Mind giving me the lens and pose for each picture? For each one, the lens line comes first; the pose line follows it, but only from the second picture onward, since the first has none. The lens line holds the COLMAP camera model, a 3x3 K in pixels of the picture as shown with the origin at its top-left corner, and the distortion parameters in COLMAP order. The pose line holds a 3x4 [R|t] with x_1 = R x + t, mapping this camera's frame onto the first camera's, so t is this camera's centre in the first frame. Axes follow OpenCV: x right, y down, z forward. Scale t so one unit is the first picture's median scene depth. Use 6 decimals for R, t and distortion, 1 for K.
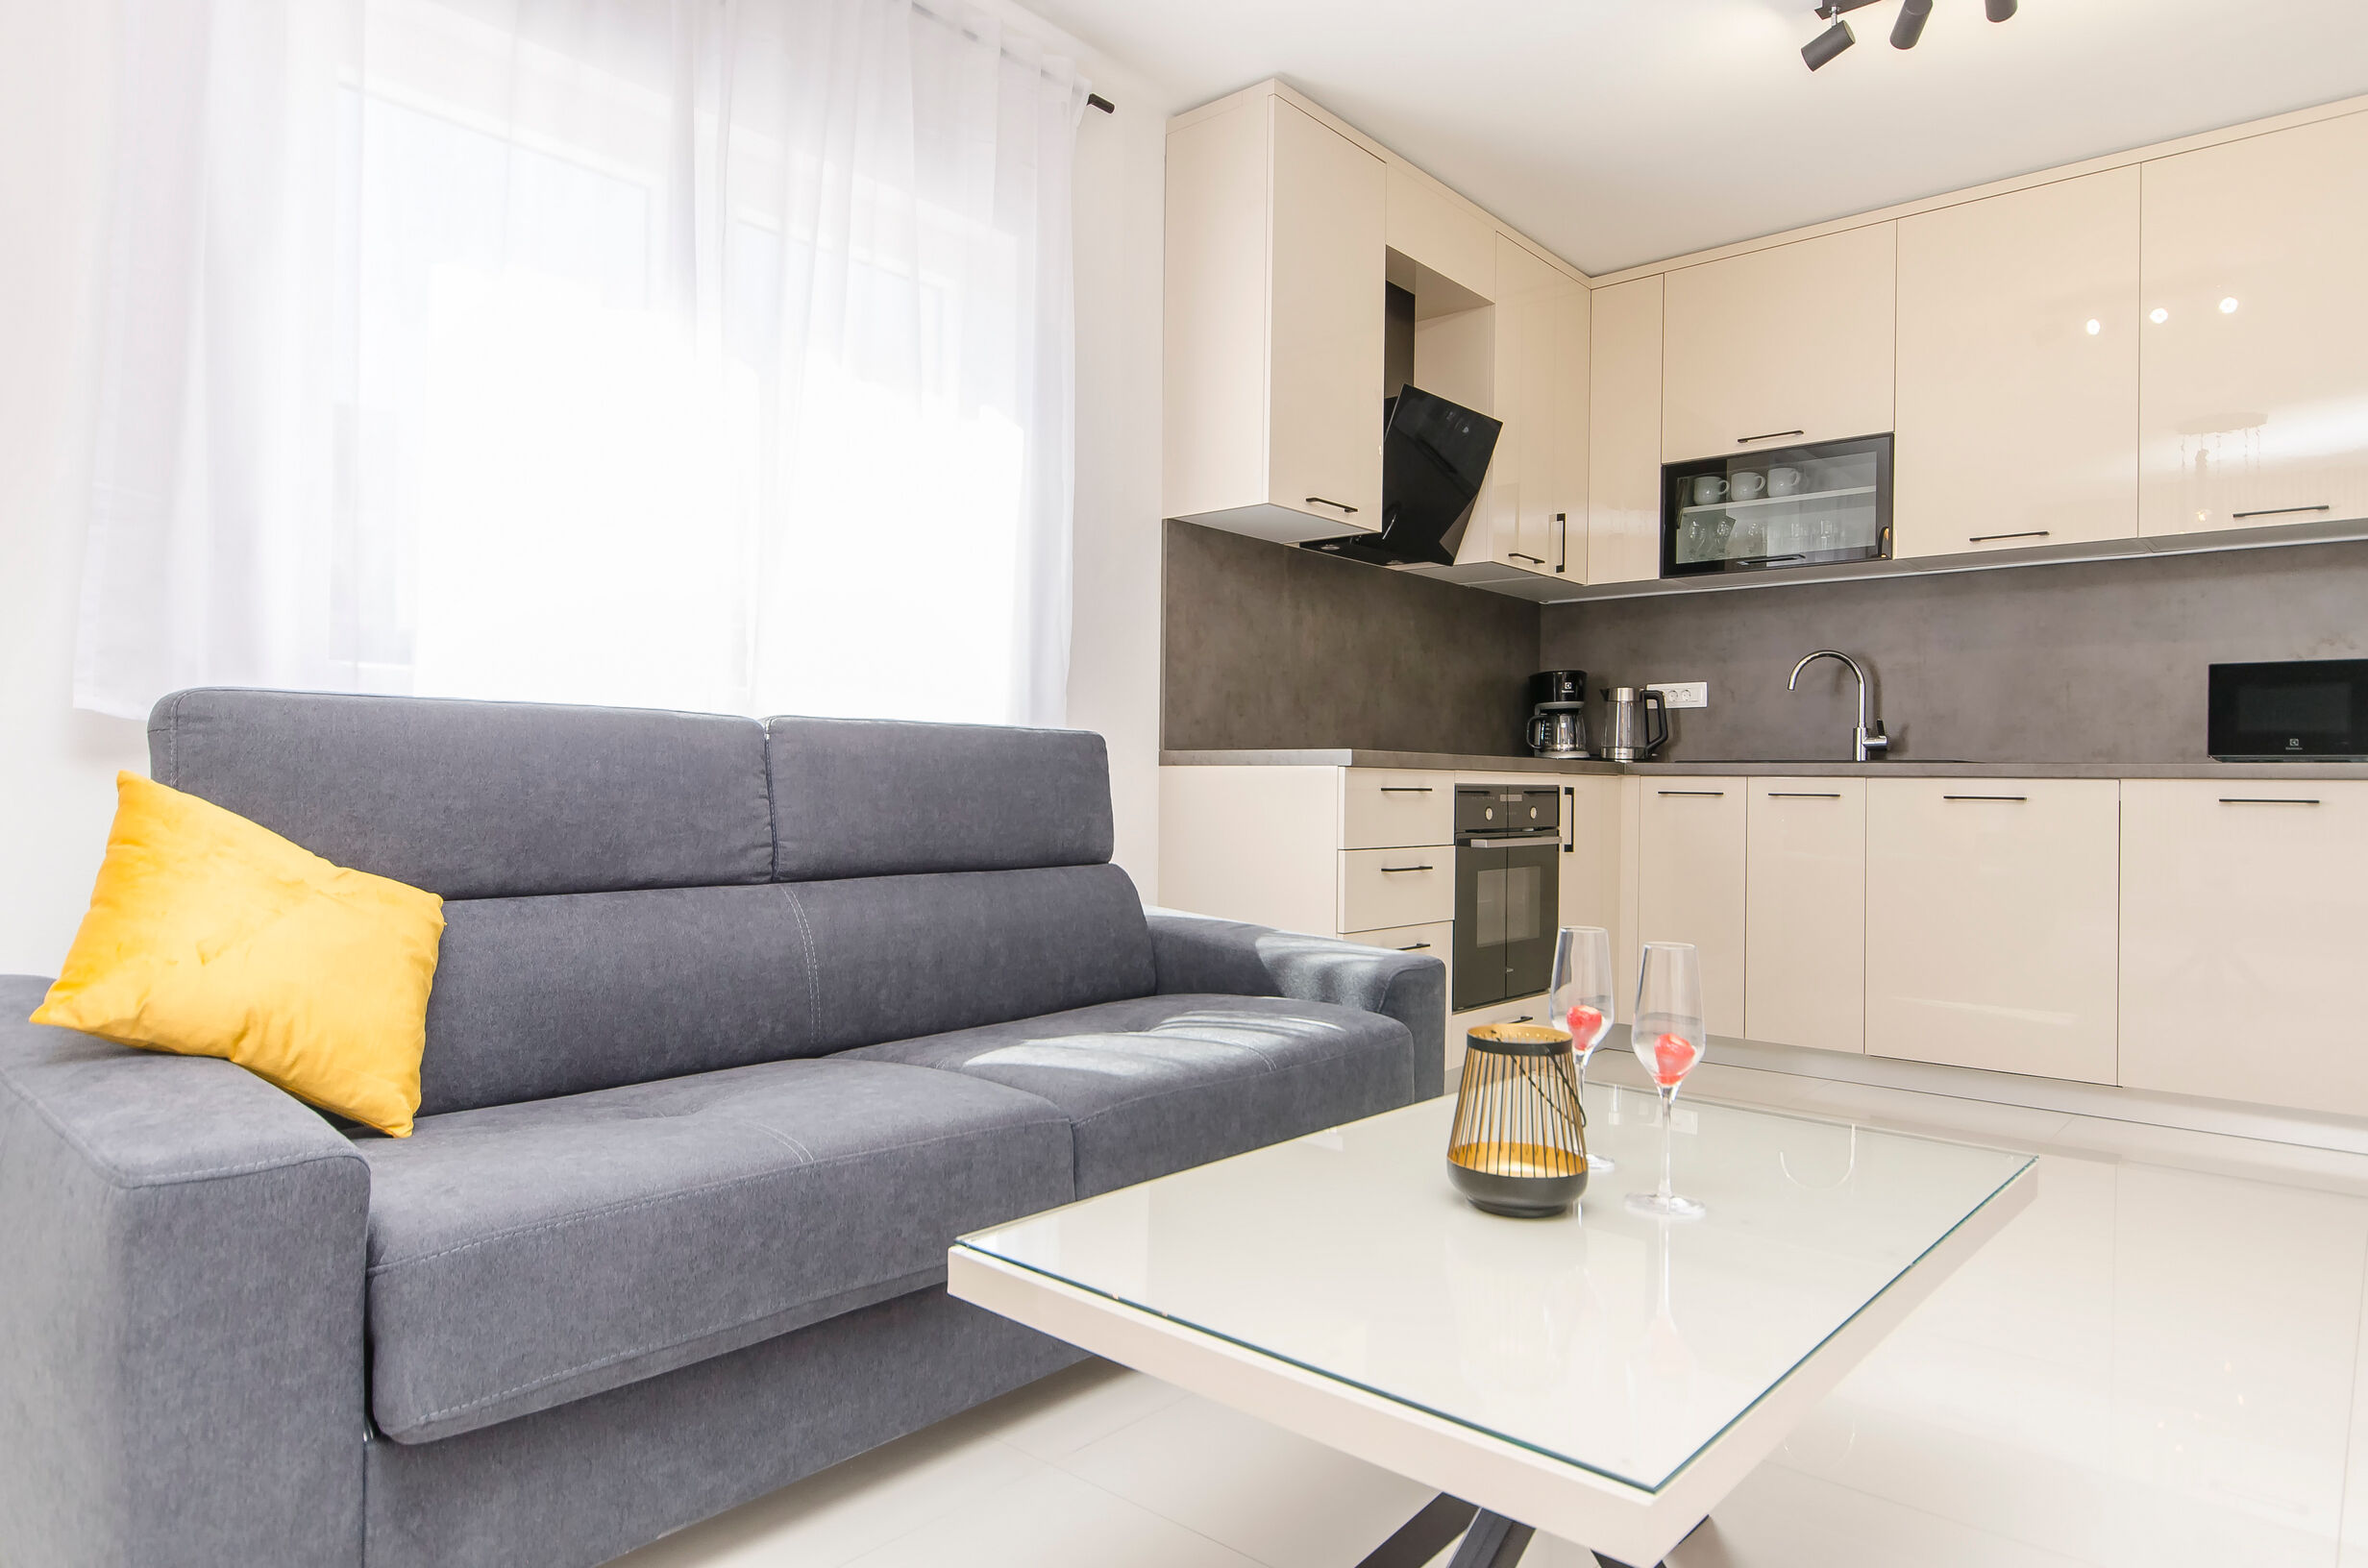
lens RADIAL K [[1420.2, 0, 1184.0], [0, 1420.2, 784.0], [0, 0, 1]] dist [0.000466, 0.000017]
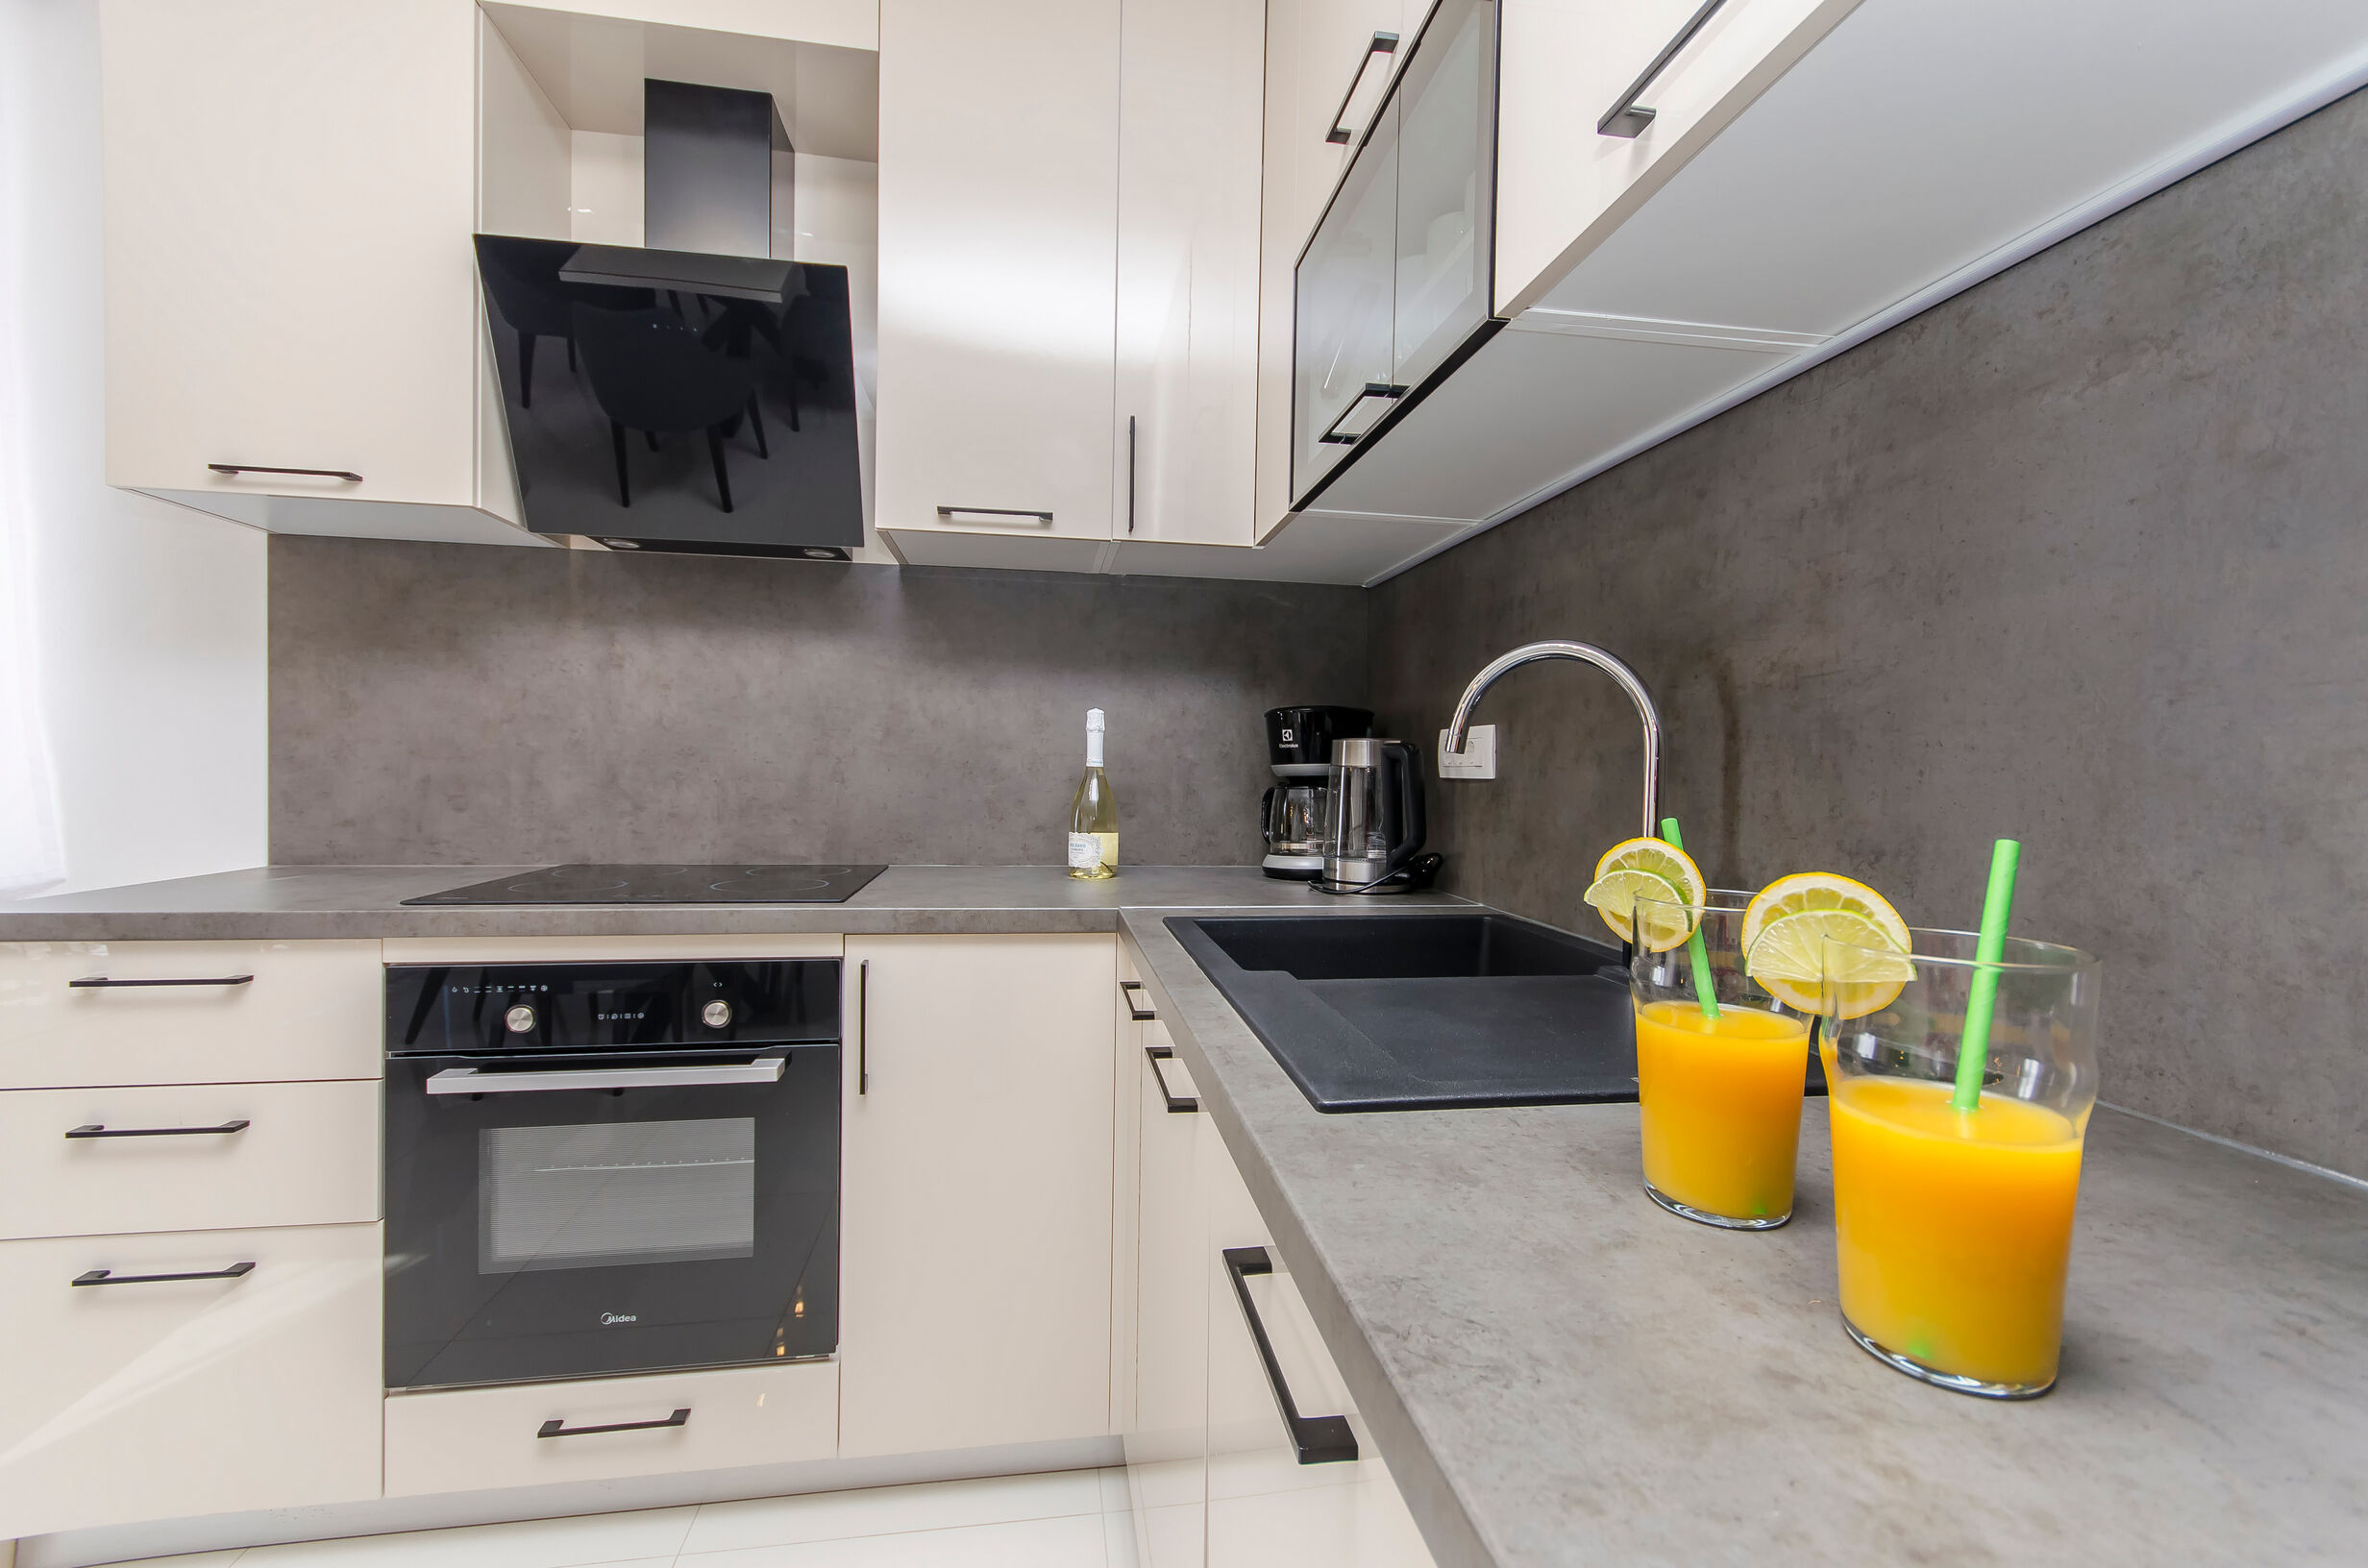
lens RADIAL K [[1033.7, 0, 1192.0], [0, 1033.7, 794.0], [0, 0, 1]] dist [0.004188, 0.000262]
pose [[0.774941, 0.017336, -0.631796, 0.610905], [-0.006511, 0.999790, 0.019448, -0.067087], [0.632001, -0.010957, 0.774890, 0.827699]]
